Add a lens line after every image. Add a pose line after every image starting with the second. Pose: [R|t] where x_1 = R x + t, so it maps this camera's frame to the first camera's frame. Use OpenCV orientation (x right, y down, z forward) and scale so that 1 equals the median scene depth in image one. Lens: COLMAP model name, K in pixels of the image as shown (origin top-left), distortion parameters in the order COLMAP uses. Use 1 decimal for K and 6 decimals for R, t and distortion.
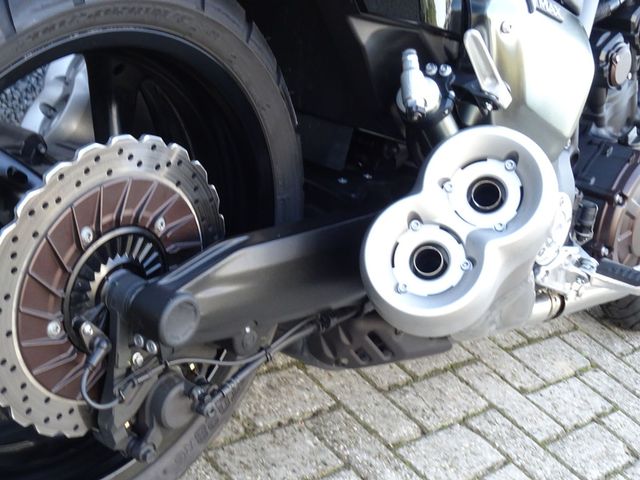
lens RADIAL K [[1108.1, 0, 320.0], [0, 1108.1, 240.0], [0, 0, 1]] dist [-0.027837, -0.230986]
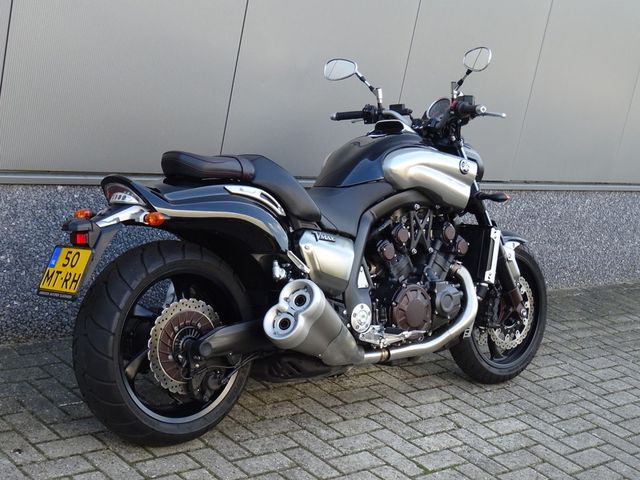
lens RADIAL K [[1108.1, 0, 320.0], [0, 1108.1, 240.0], [0, 0, 1]] dist [-0.027837, -0.230986]
pose [[0.974355, -0.180730, -0.134051, 0.665260], [0.146738, 0.961975, -0.230375, 0.532137], [0.170589, 0.204796, 0.963825, -2.077676]]
